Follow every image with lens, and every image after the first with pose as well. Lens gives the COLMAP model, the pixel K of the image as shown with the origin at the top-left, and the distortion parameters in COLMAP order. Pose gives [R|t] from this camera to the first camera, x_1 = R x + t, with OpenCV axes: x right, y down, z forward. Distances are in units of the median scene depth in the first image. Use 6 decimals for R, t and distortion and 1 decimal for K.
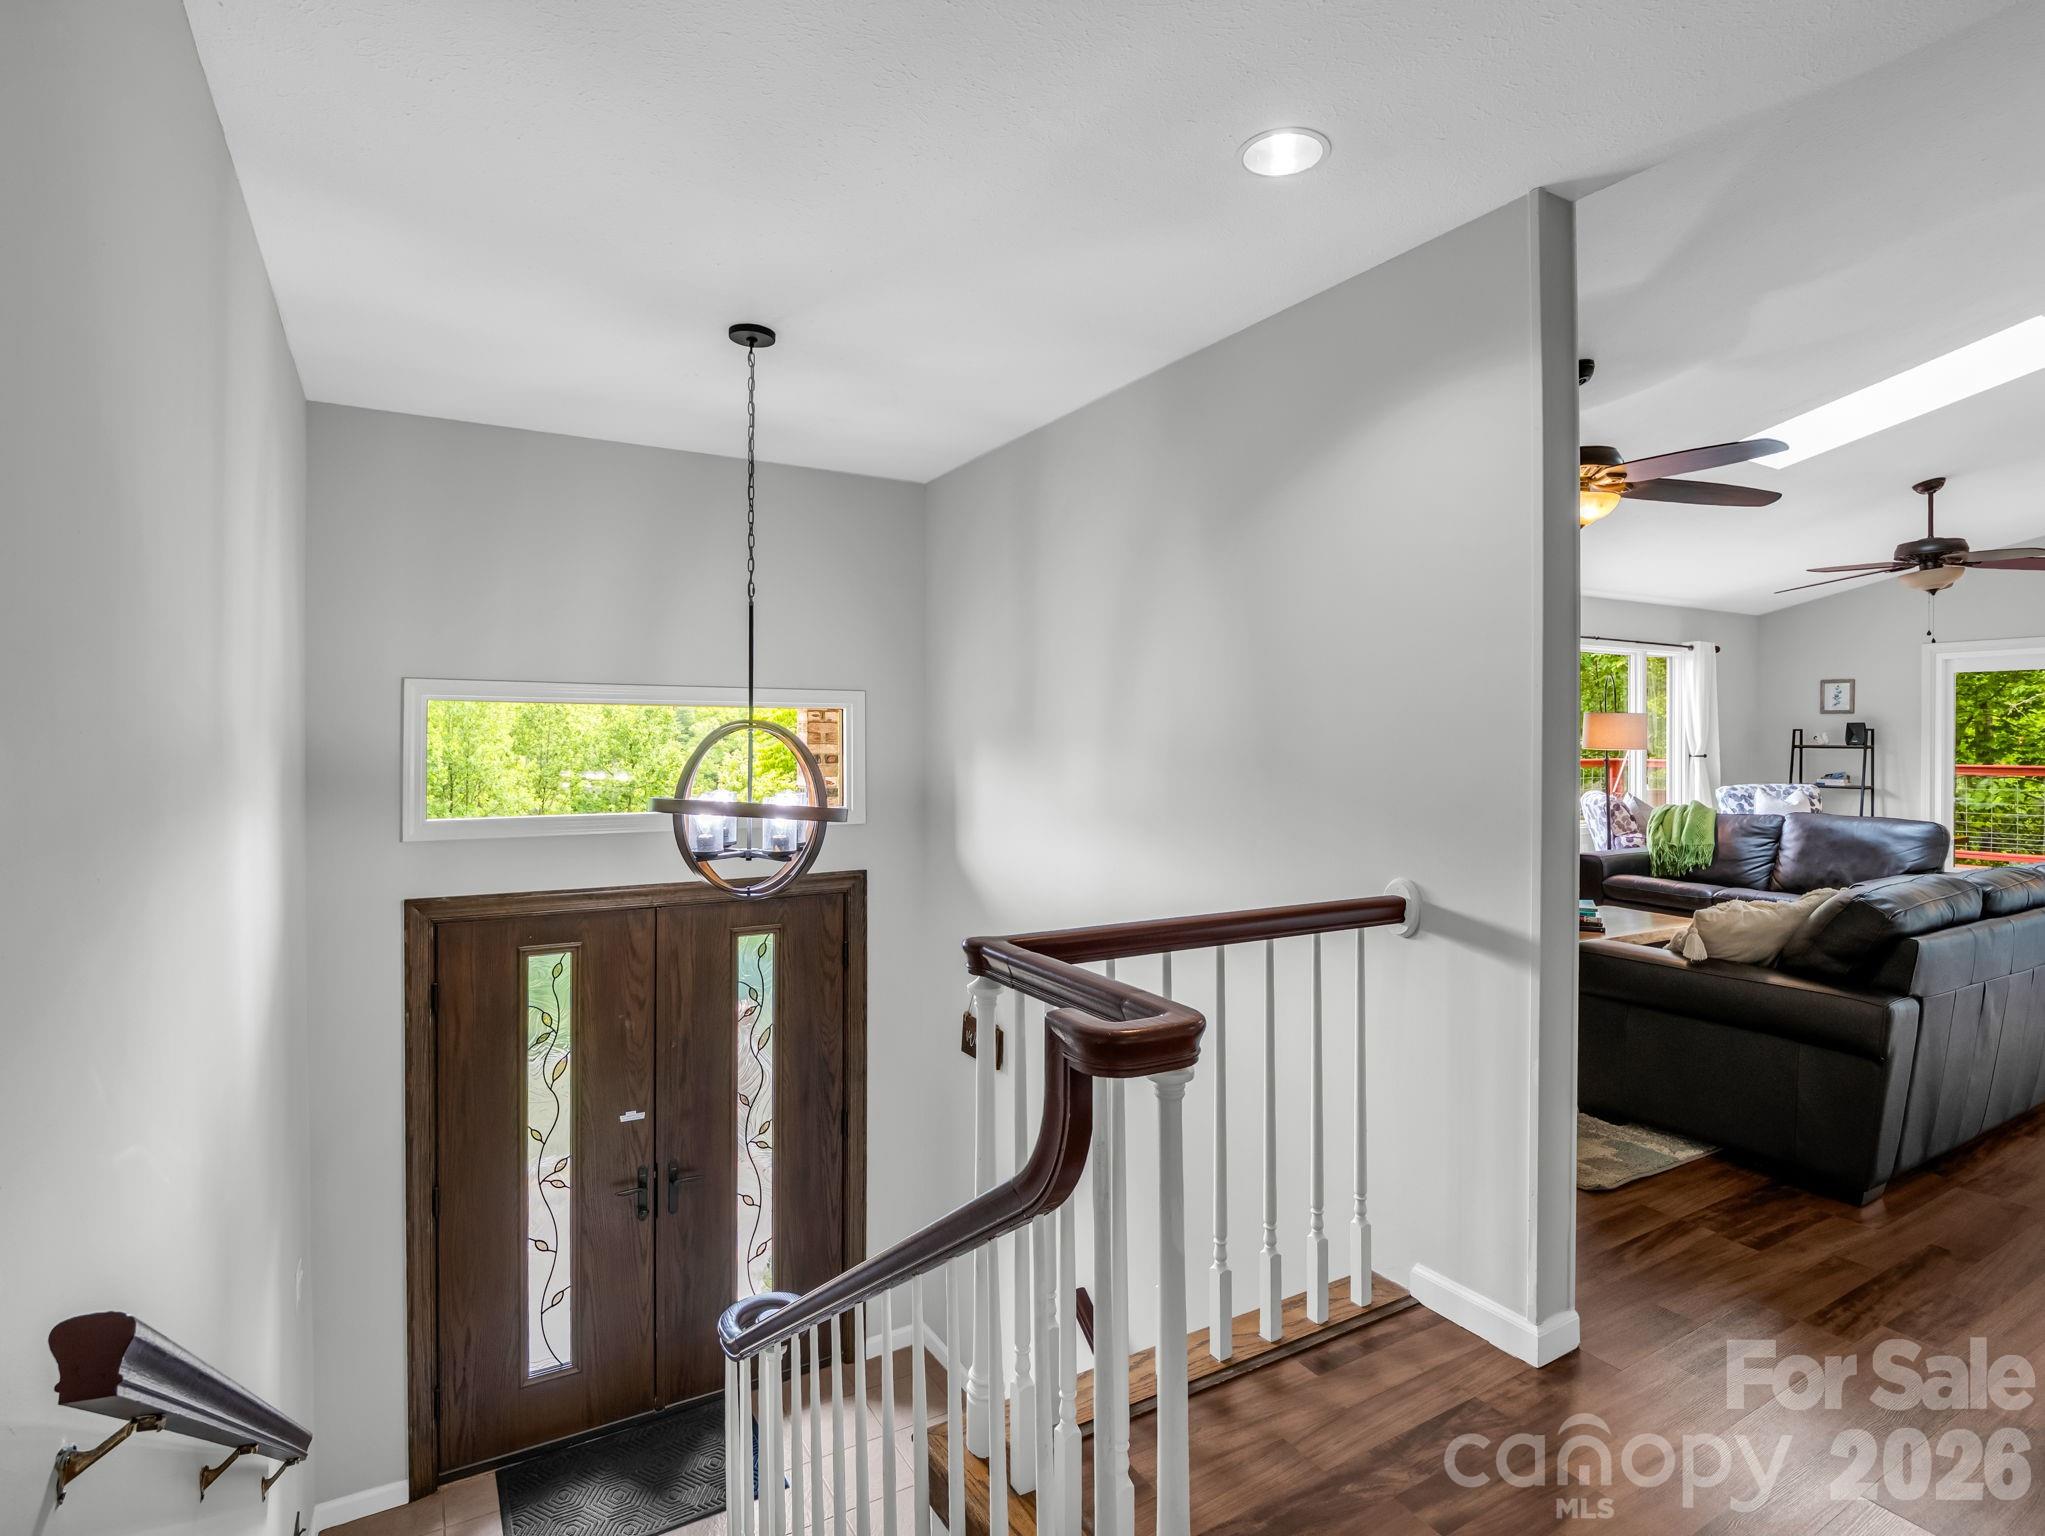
lens RADIAL K [[1019.5, 0, 1031.8], [0, 1019.5, 758.7], [0, 0, 1]] dist [-0.013842, -0.000715]
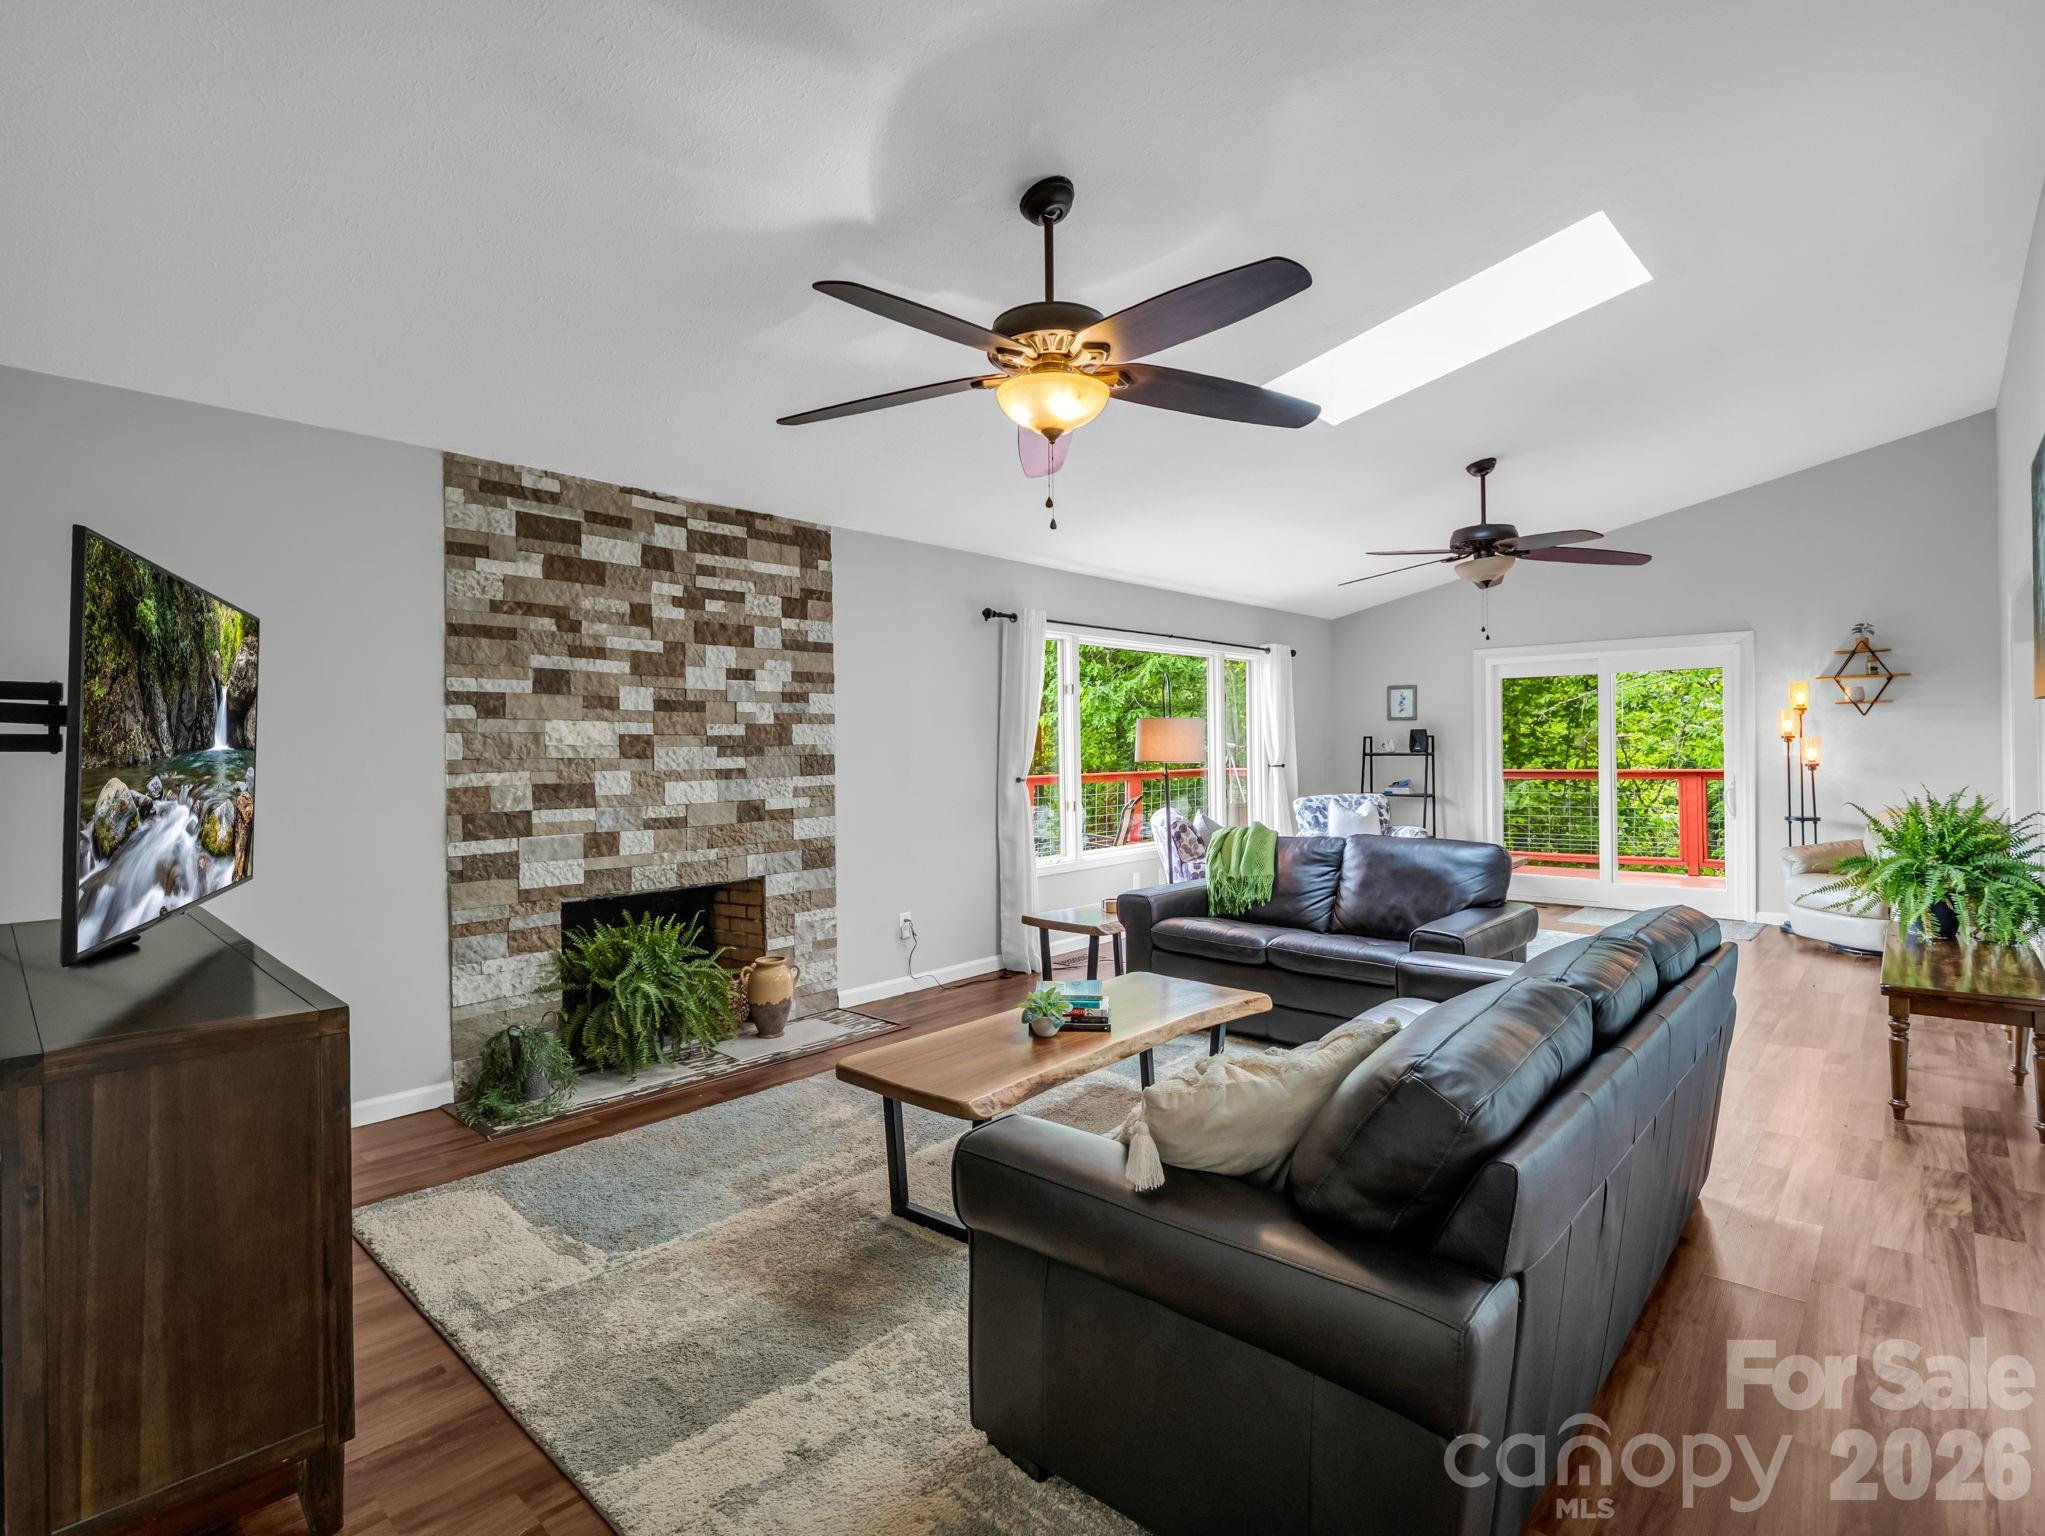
lens RADIAL K [[1019.5, 0, 1024.9], [0, 1019.5, 774.0], [0, 0, 1]] dist [-0.013842, -0.000715]
pose [[0.951416, -0.017906, 0.307387, 0.213560], [0.017126, 0.999840, 0.005235, -0.005853], [-0.307432, 0.000284, 0.951570, 0.255542]]
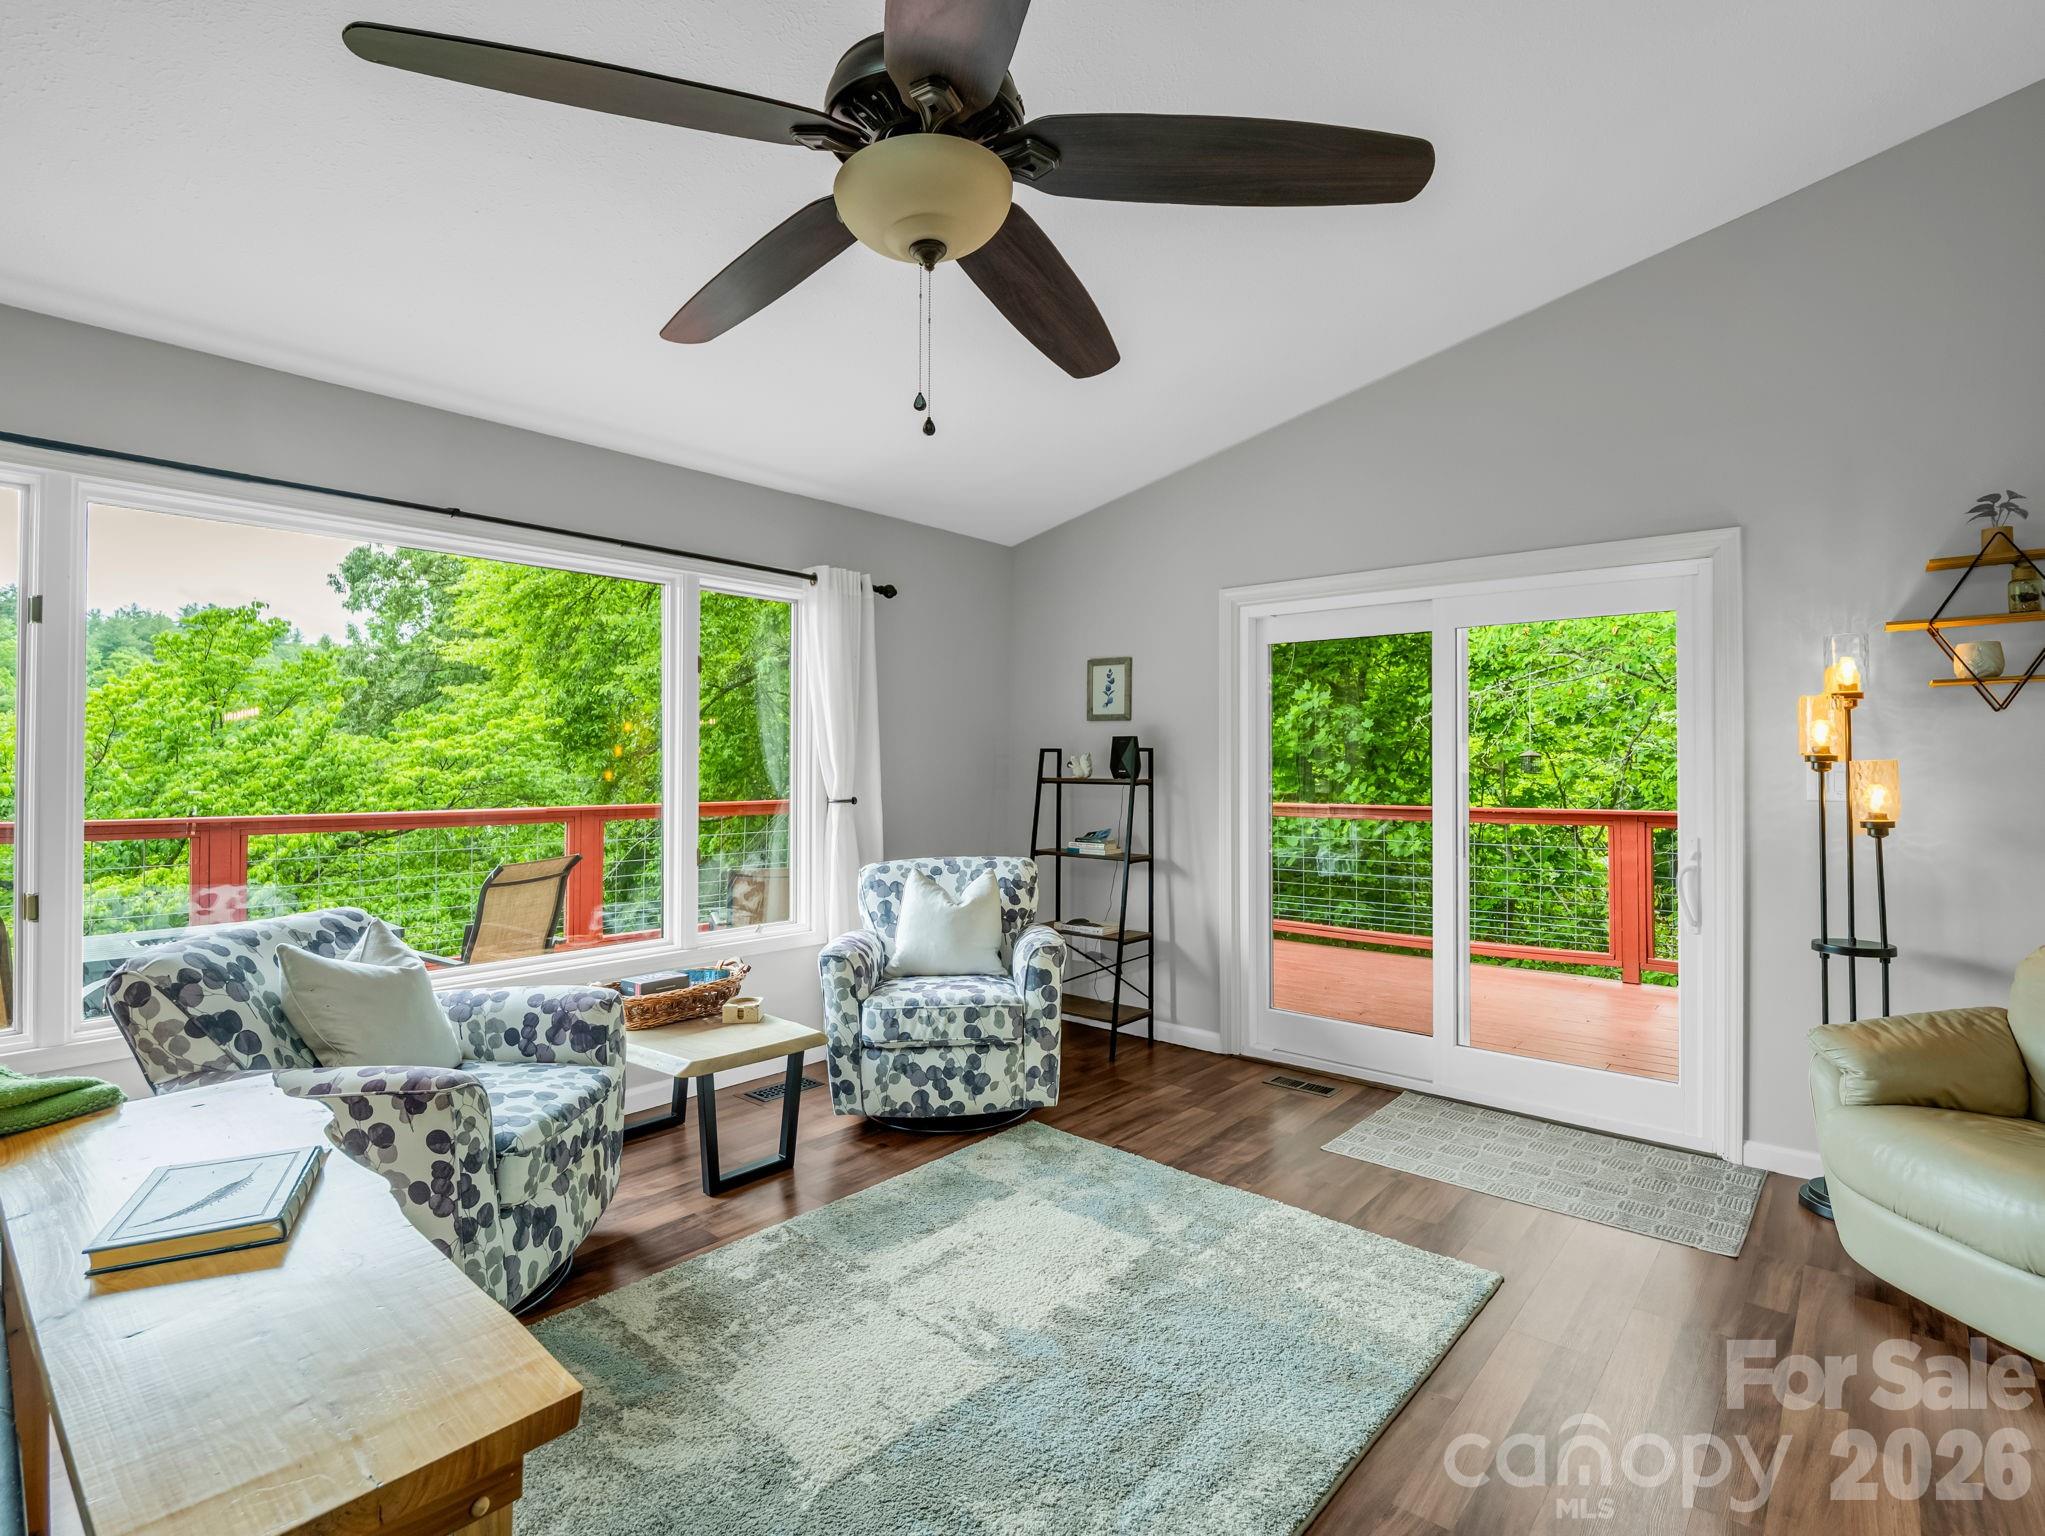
lens RADIAL K [[1019.5, 0, 1016.9], [0, 1019.5, 767.1], [0, 0, 1]] dist [-0.013842, -0.000715]
pose [[0.945303, 0.001758, 0.326188, 0.841298], [0.003277, 0.999884, -0.014884, -0.016734], [-0.326176, 0.015139, 0.945188, 0.730082]]
